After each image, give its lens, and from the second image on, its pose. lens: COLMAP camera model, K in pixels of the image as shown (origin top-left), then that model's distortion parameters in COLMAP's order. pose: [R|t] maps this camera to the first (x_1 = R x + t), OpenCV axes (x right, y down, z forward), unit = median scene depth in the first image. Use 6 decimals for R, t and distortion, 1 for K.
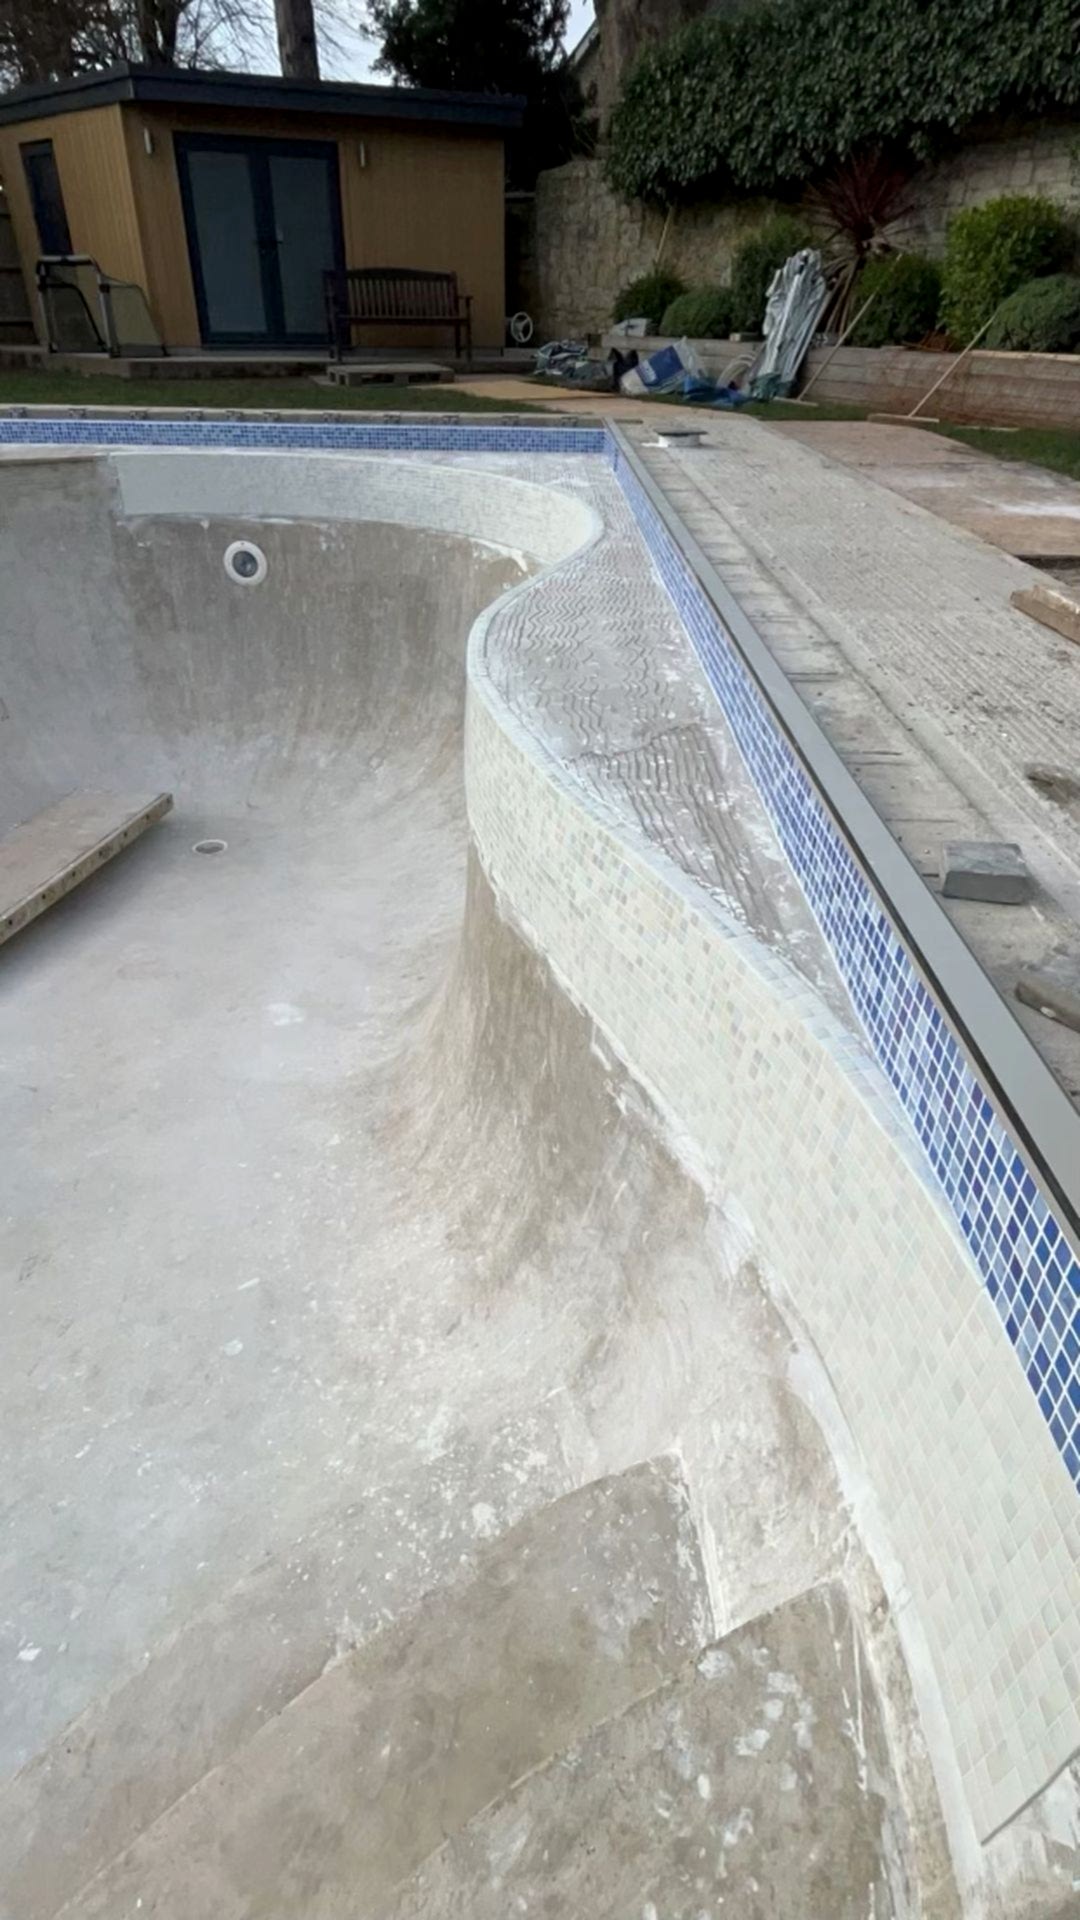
lens RADIAL K [[1041.5, 0, 537.9], [0, 1041.5, 967.1], [0, 0, 1]] dist [-0.004362, 0.001441]
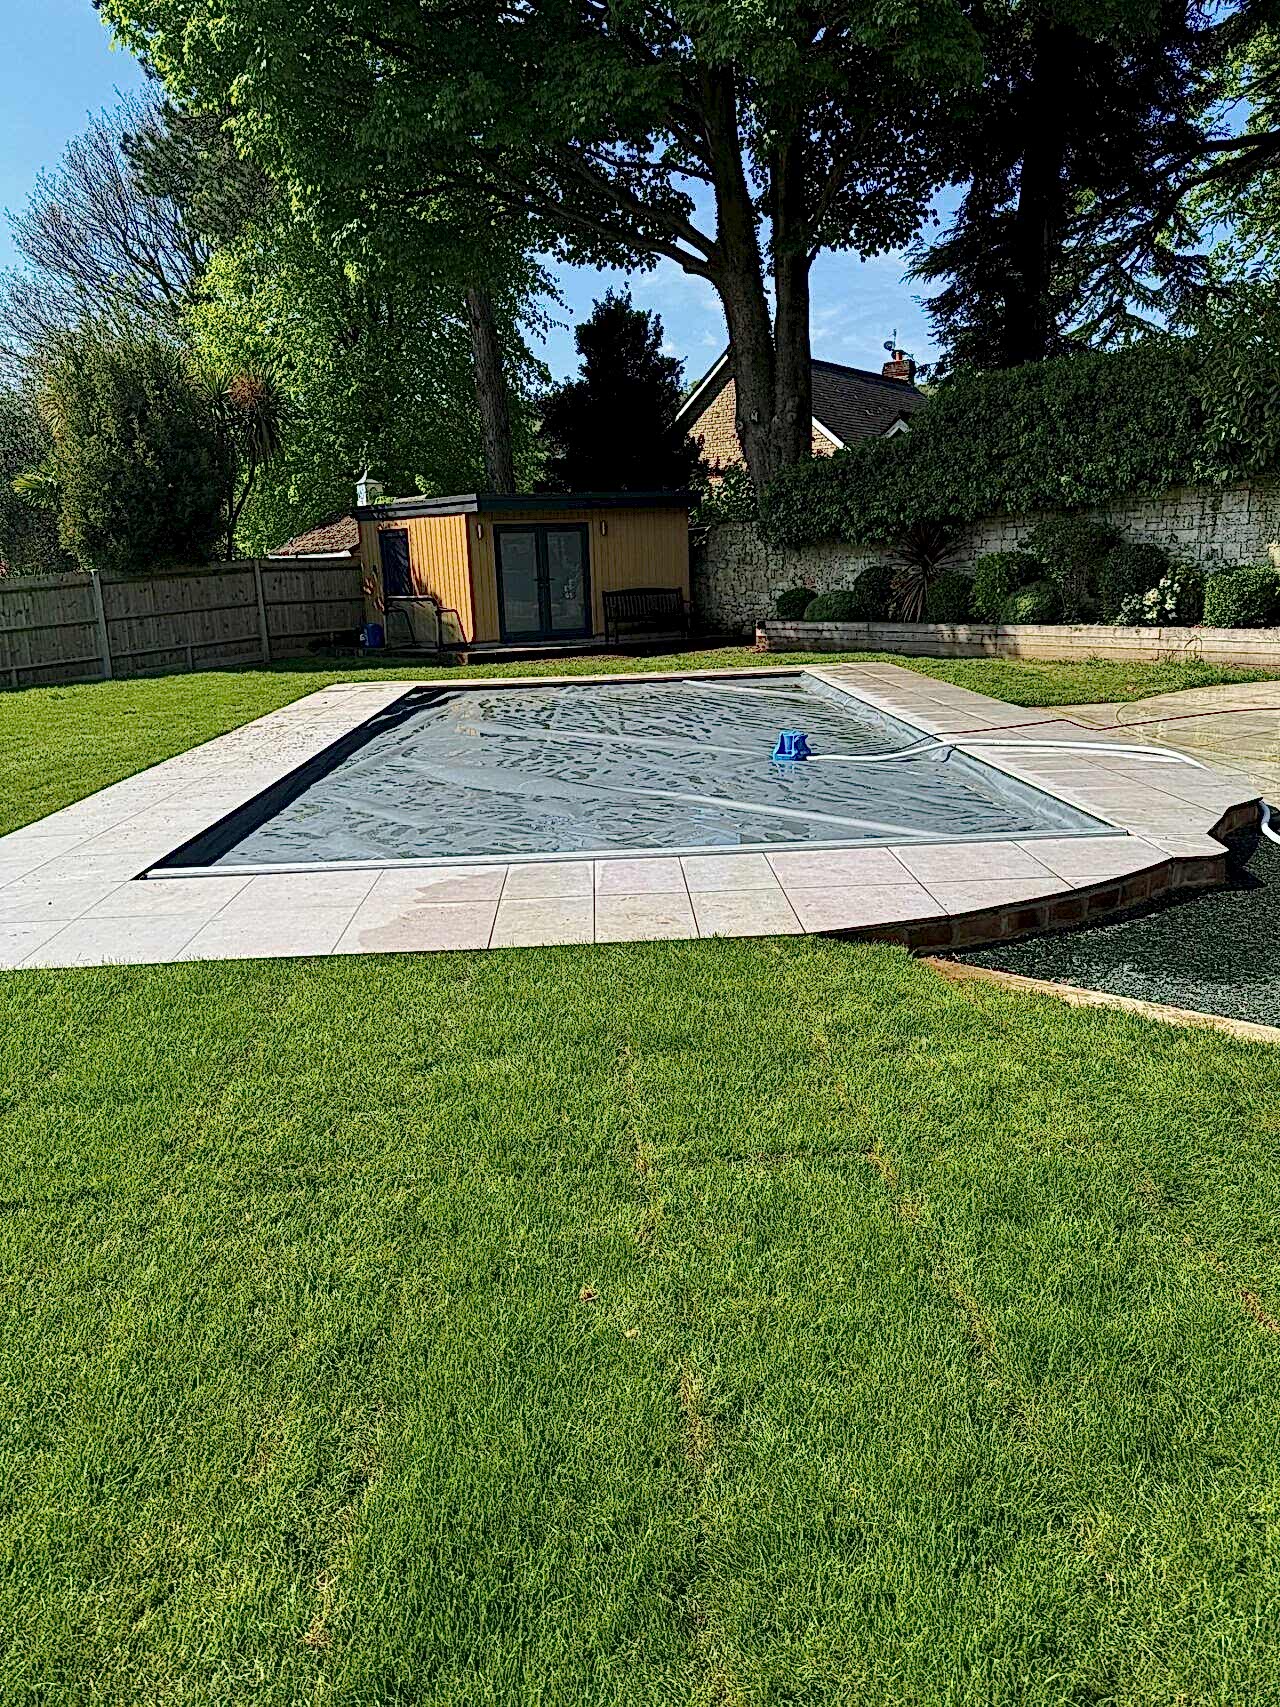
lens RADIAL K [[1199.9, 0, 622.0], [0, 1199.9, 853.2], [0, 0, 1]] dist [0.056903, -0.060356]
pose [[0.998396, -0.056432, -0.004590, -0.204260], [0.051812, 0.943321, -0.327813, 0.366540], [0.022829, 0.327050, 0.944731, -0.727658]]
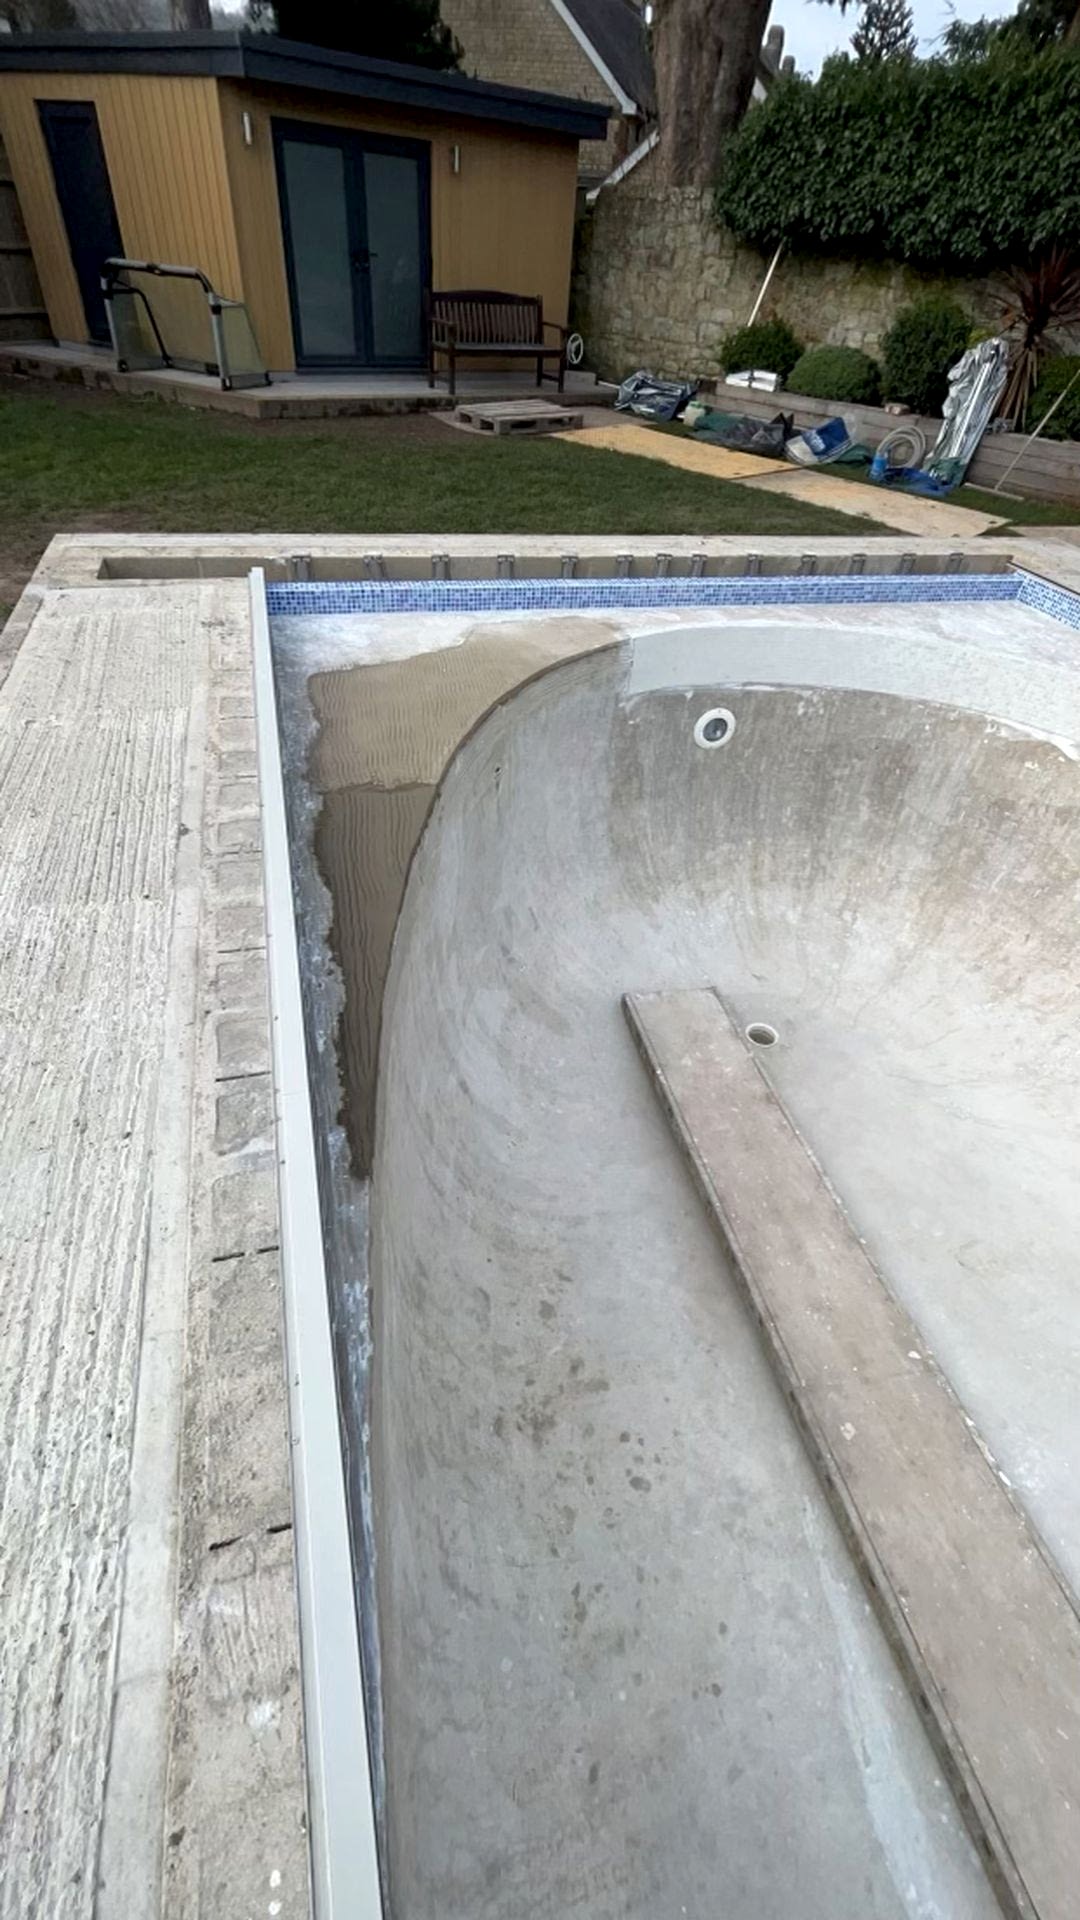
lens RADIAL K [[821.2, 0, 540.6], [0, 821.2, 967.5], [0, 0, 1]] dist [-0.001886, -0.000773]
pose [[0.961478, -0.139603, 0.236793, -0.486719], [0.097249, 0.978478, 0.181997, -0.240395], [-0.257104, -0.151958, 0.954362, 0.195961]]
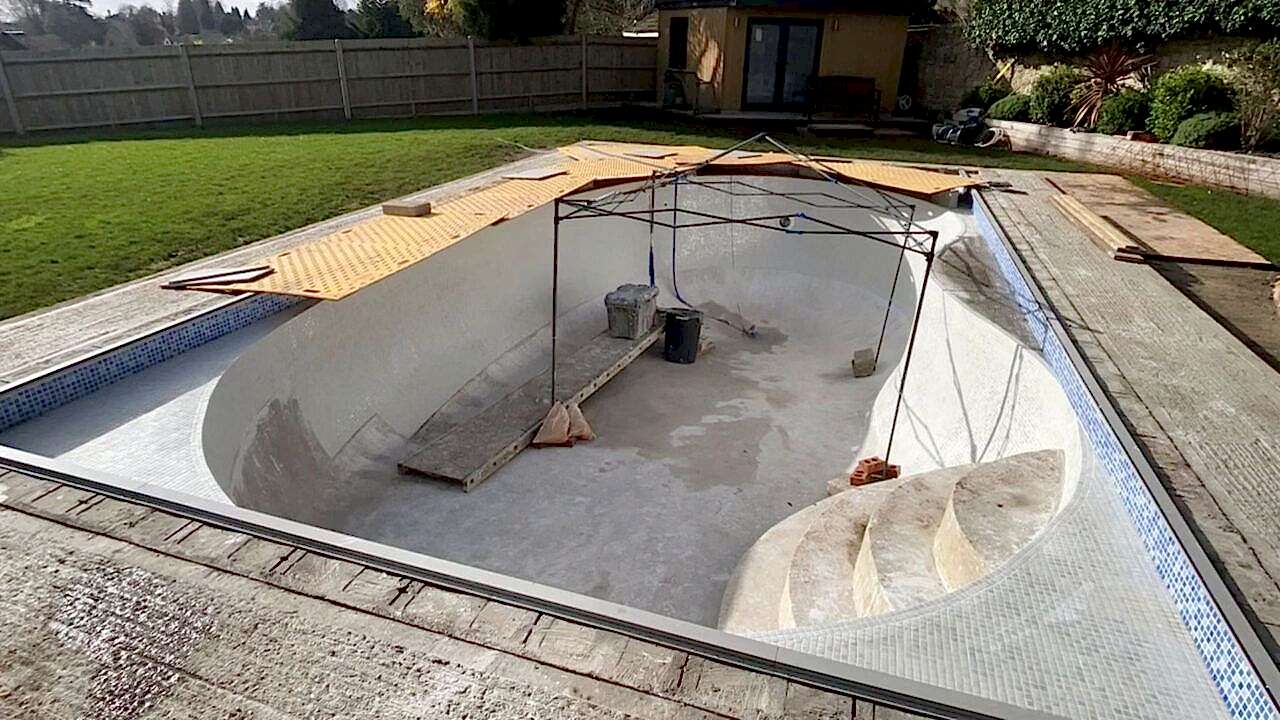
lens RADIAL K [[694.3, 0, 638.4], [0, 694.3, 357.5], [0, 0, 1]] dist [-0.004362, 0.001441]
pose [[0.947948, 0.134429, -0.288659, -0.072456], [-0.175693, 0.976850, -0.122050, 0.107339], [0.265570, 0.166413, 0.949621, -0.356934]]
